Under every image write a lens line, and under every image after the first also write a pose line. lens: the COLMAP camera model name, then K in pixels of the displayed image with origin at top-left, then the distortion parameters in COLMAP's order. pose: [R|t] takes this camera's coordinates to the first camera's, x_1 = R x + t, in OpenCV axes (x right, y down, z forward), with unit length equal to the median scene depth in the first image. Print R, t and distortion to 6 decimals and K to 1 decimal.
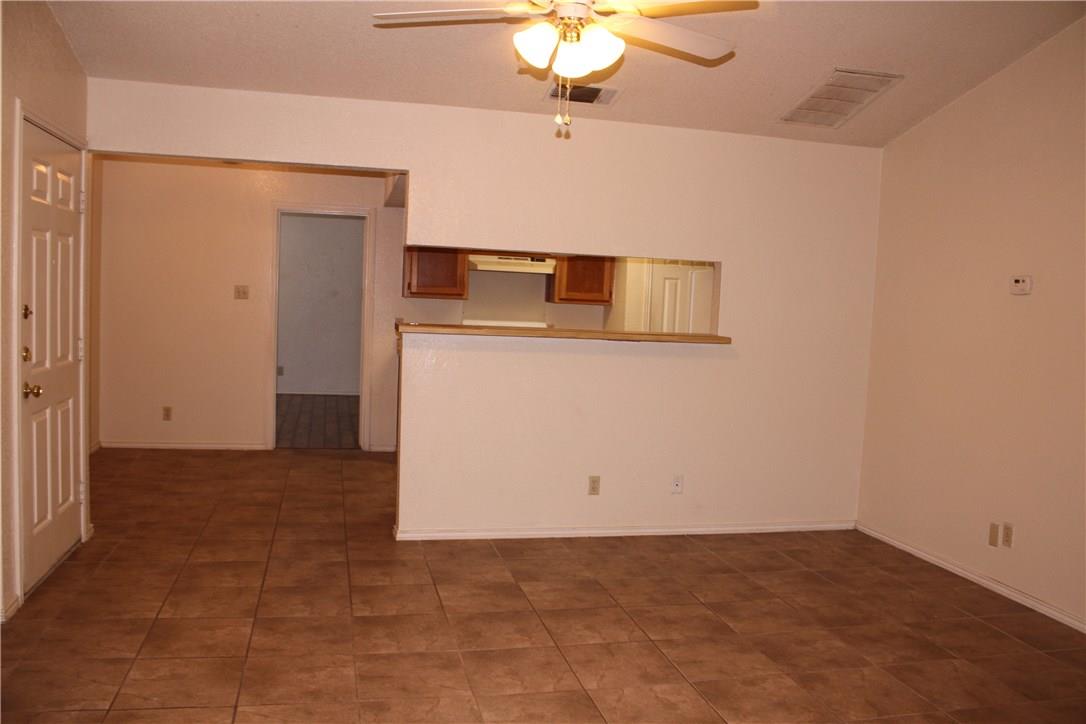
lens RADIAL K [[897.5, 0, 538.1], [0, 897.5, 365.9], [0, 0, 1]] dist [-0.161288, 0.137808]
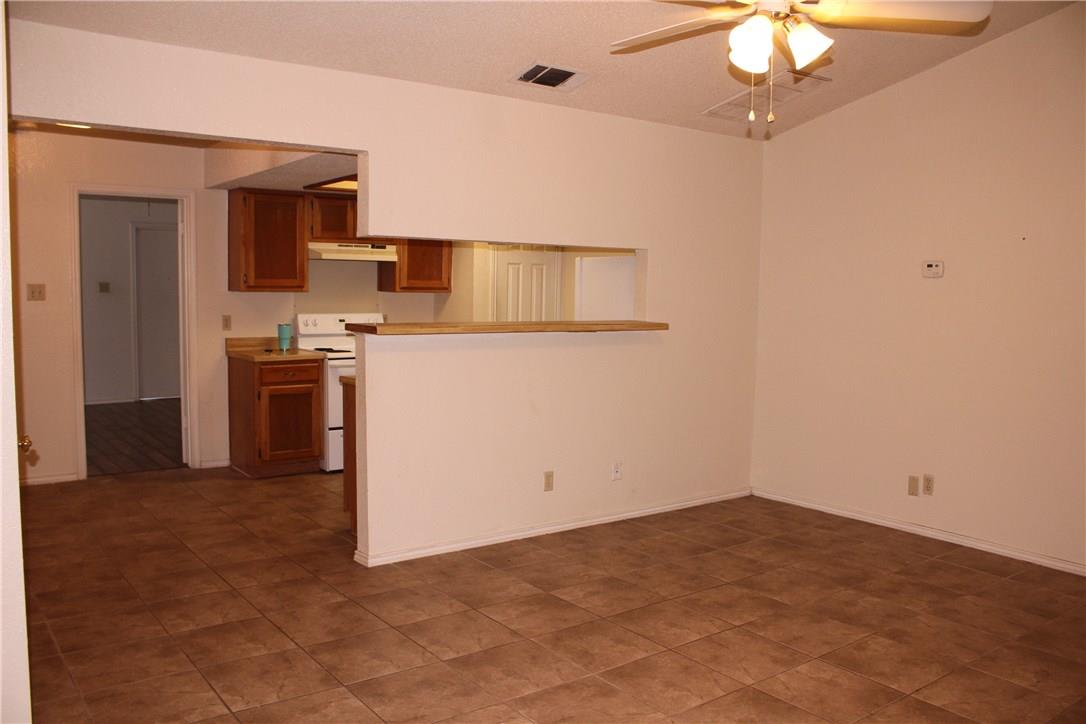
lens RADIAL K [[901.1, 0, 535.8], [0, 901.1, 367.1], [0, 0, 1]] dist [-0.156664, 0.132512]
pose [[0.915425, -0.063010, 0.397527, -0.368068], [0.052131, 0.997912, 0.038127, -0.032005], [-0.399099, -0.014179, 0.916798, 0.120095]]
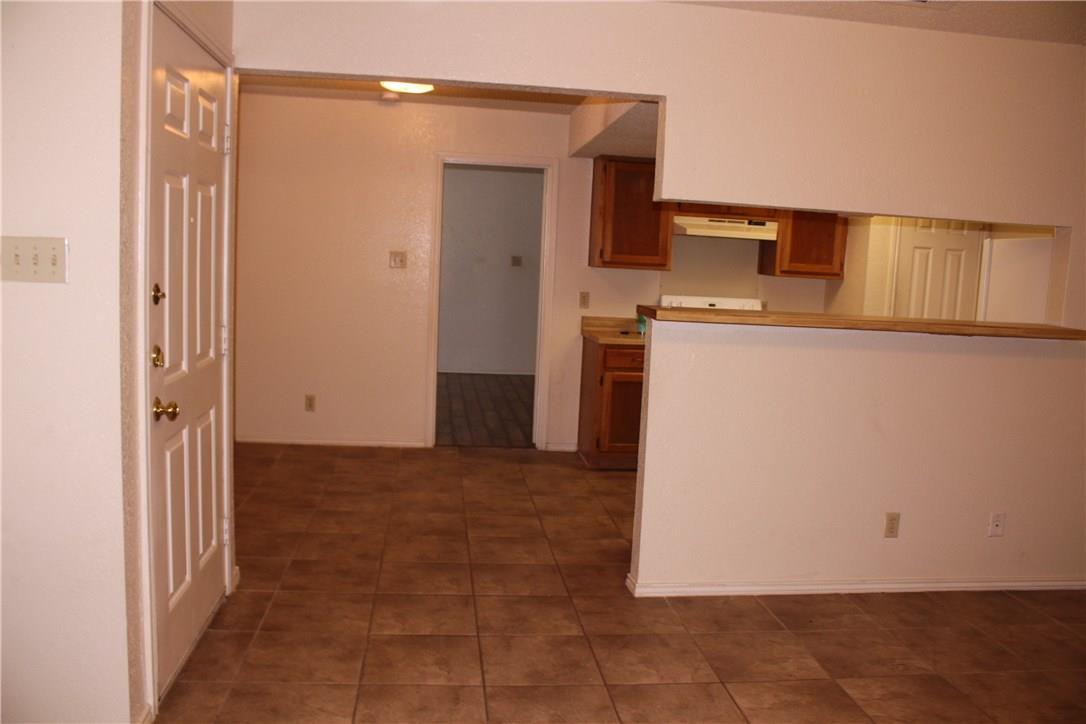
lens RADIAL K [[895.1, 0, 540.3], [0, 895.1, 367.3], [0, 0, 1]] dist [-0.157196, 0.124503]
pose [[0.993801, 0.016070, -0.110010, -0.169297], [-0.011576, 0.999077, 0.041371, -0.028624], [0.110573, -0.039841, 0.993069, 0.272790]]
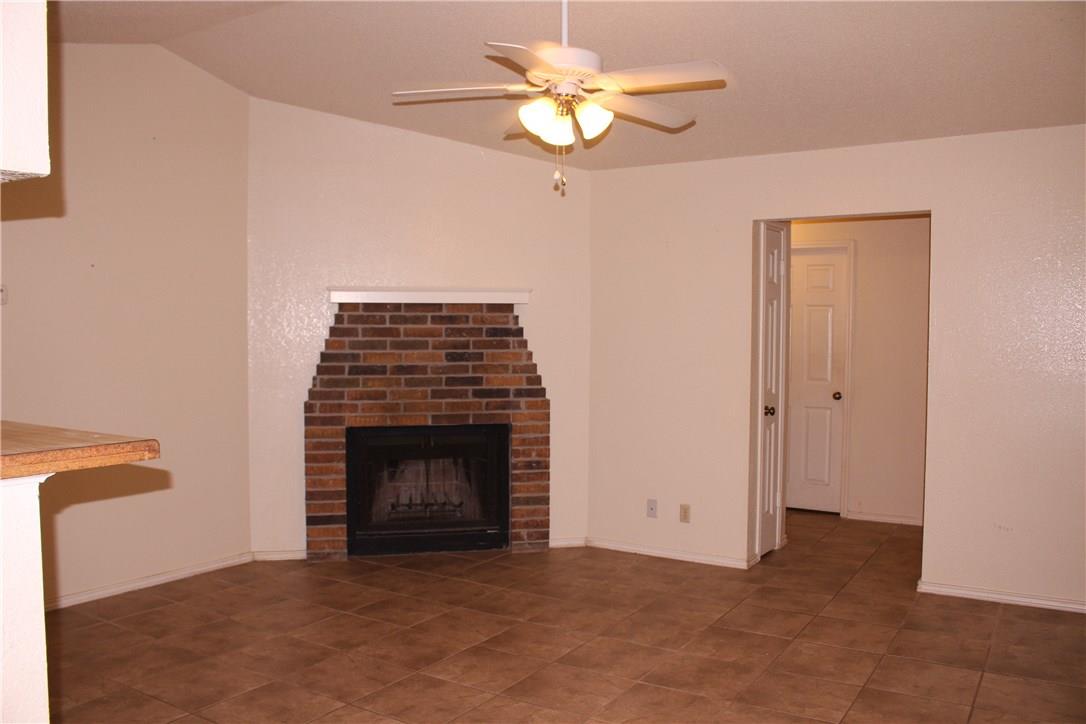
lens RADIAL K [[895.1, 0, 540.3], [0, 895.1, 367.3], [0, 0, 1]] dist [-0.157196, 0.124503]
pose [[-0.702065, -0.075084, 0.708143, -0.479617], [0.019500, 0.992026, 0.124516, -0.109084], [-0.711846, 0.101227, -0.695003, 1.120555]]
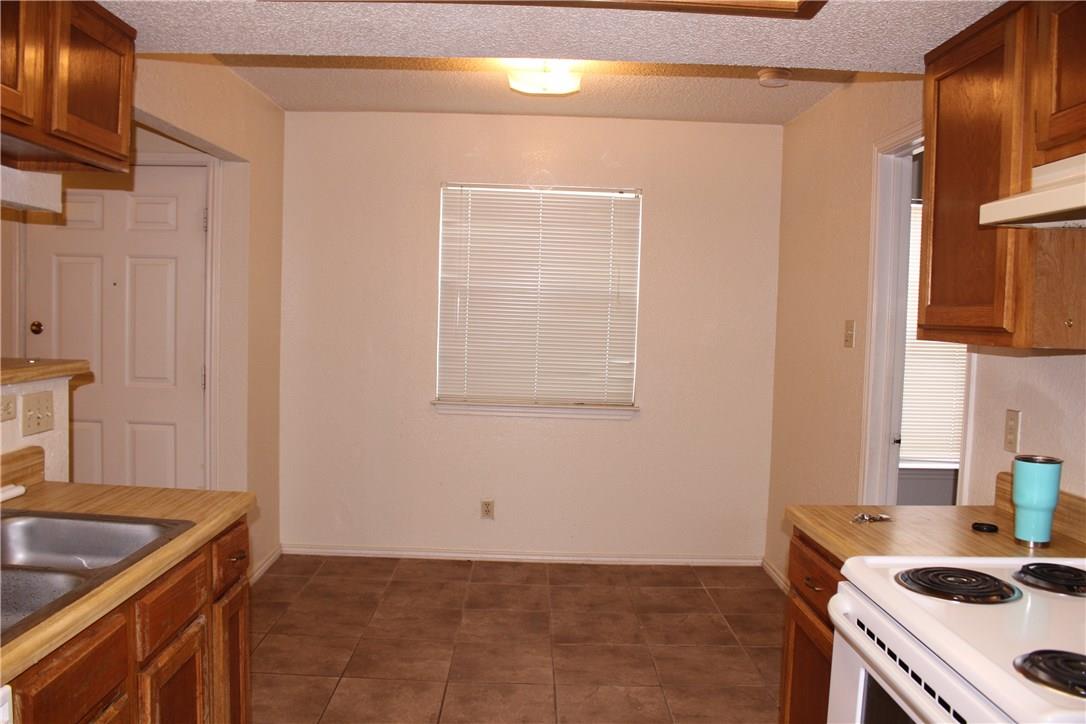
lens RADIAL K [[901.1, 0, 535.8], [0, 901.1, 367.1], [0, 0, 1]] dist [-0.156664, 0.132512]
pose [[-0.221195, 0.010349, -0.975175, 0.293104], [-0.114673, 0.992731, 0.036547, -0.095325], [0.968464, 0.119910, -0.218401, 1.464226]]
